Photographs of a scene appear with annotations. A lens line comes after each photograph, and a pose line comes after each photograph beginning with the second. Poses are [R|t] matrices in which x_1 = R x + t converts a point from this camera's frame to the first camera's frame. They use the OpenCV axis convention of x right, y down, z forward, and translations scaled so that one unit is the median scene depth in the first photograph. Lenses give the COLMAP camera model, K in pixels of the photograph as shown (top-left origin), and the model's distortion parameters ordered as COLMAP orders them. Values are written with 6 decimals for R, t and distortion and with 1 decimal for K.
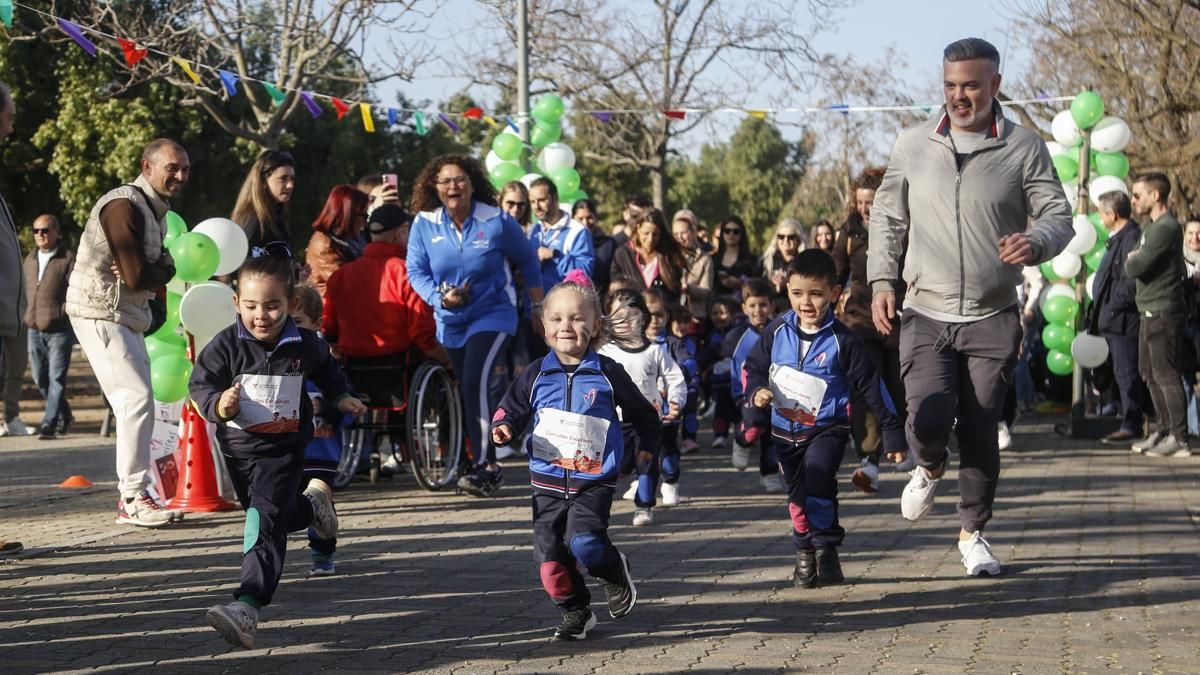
lens RADIAL K [[2260.4, 0, 561.0], [0, 2260.4, 339.7], [0, 0, 1]] dist [0.223696, -0.232970]
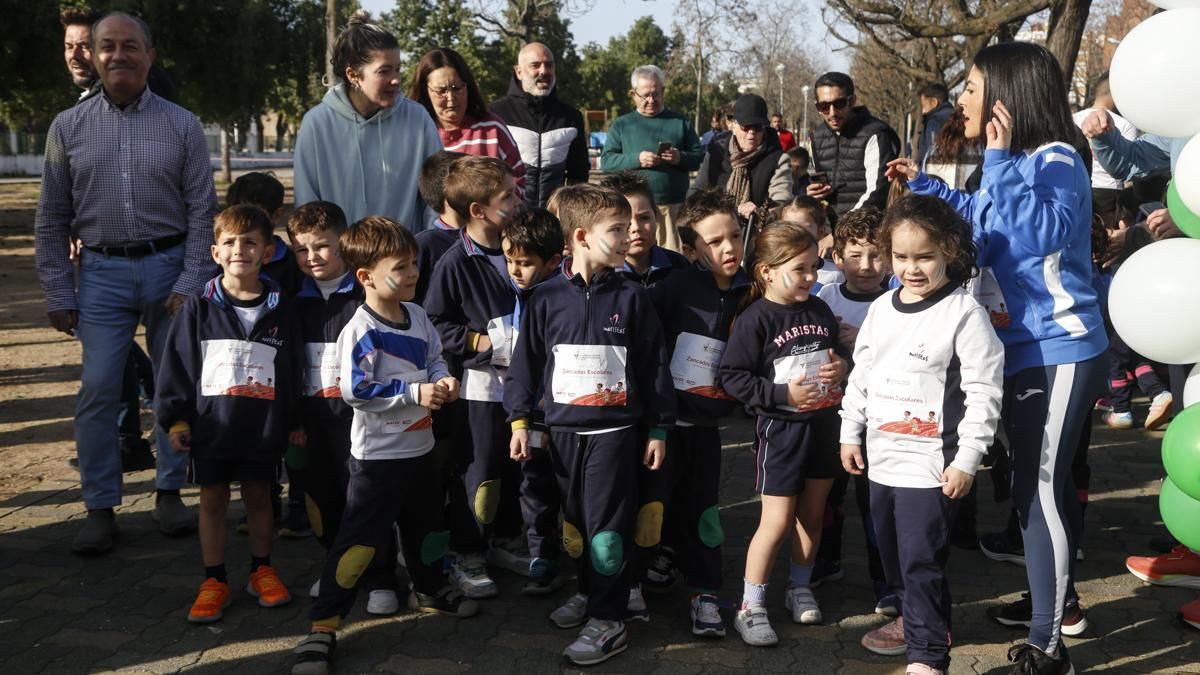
lens RADIAL K [[1296.4, 0, 600.0], [0, 1296.4, 337.5], [0, 0, 1]] dist [0.032545, -0.009159]
pose [[0.999083, 0.002871, 0.042720, 0.053614], [-0.008612, 0.990831, 0.134832, -0.013273], [-0.041941, -0.135076, 0.989947, 0.323622]]
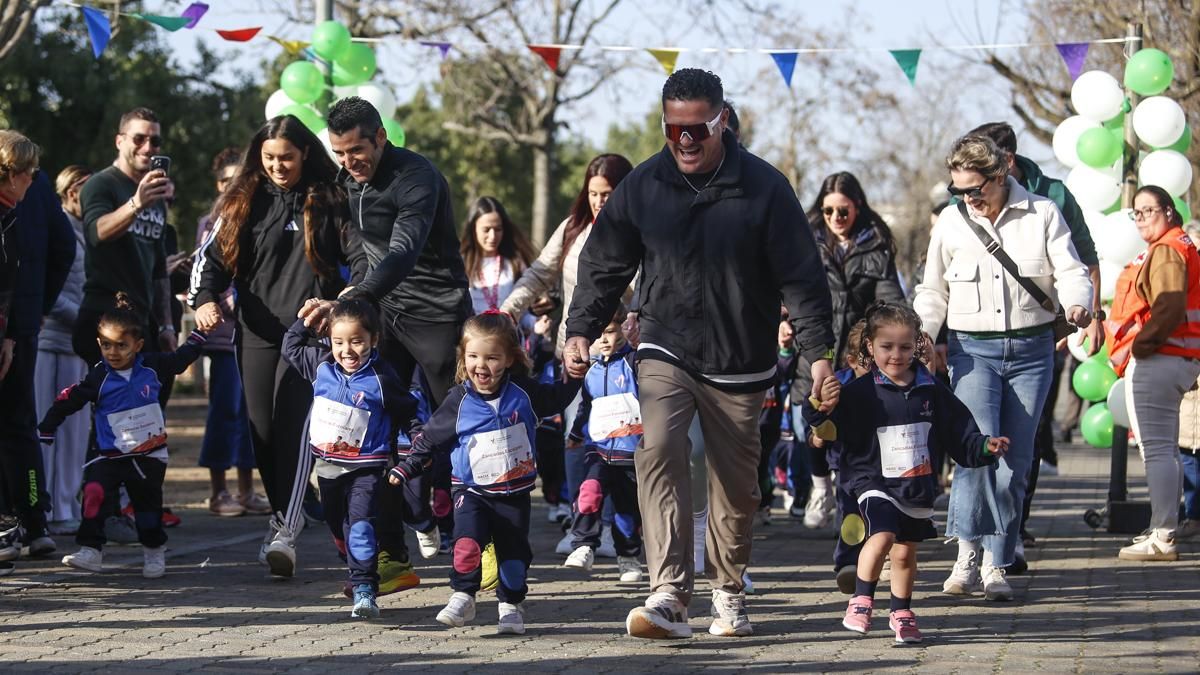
lens RADIAL K [[2878.5, 0, 600.0], [0, 2878.5, 337.5], [0, 0, 1]] dist [-0.240964, -0.148760]
pose [[0.998066, 0.019219, 0.059110, 0.006906], [-0.018430, 0.999734, -0.013866, -0.000338], [-0.059361, 0.012750, 0.998155, 0.057683]]
